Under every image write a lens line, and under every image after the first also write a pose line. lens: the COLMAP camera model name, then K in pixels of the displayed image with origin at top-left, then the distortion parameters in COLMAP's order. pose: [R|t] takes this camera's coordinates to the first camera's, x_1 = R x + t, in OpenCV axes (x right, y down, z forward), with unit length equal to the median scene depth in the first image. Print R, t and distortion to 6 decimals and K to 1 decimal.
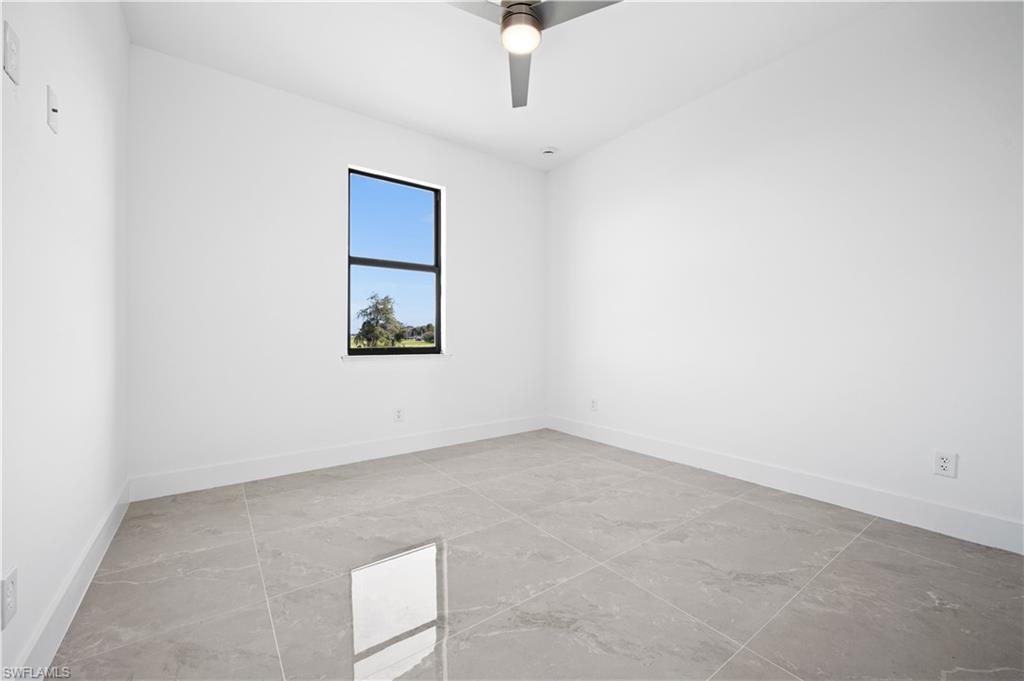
lens RADIAL K [[407.6, 0, 511.0], [0, 407.6, 337.4], [0, 0, 1]] dist [0.001752, 0.000189]
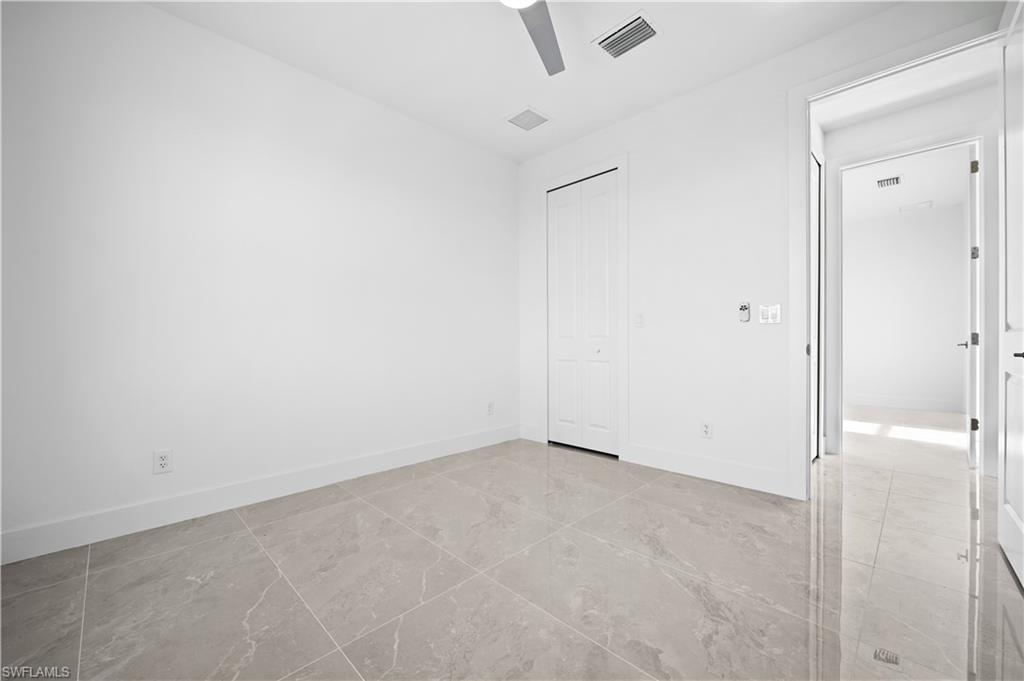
lens RADIAL K [[407.6, 0, 522.1], [0, 407.6, 335.8], [0, 0, 1]] dist [0.001752, 0.000189]
pose [[-0.162348, 0.018738, 0.986556, -1.023608], [0.008126, 0.999811, -0.017652, 0.011646], [-0.986700, 0.005151, -0.162470, 1.411256]]
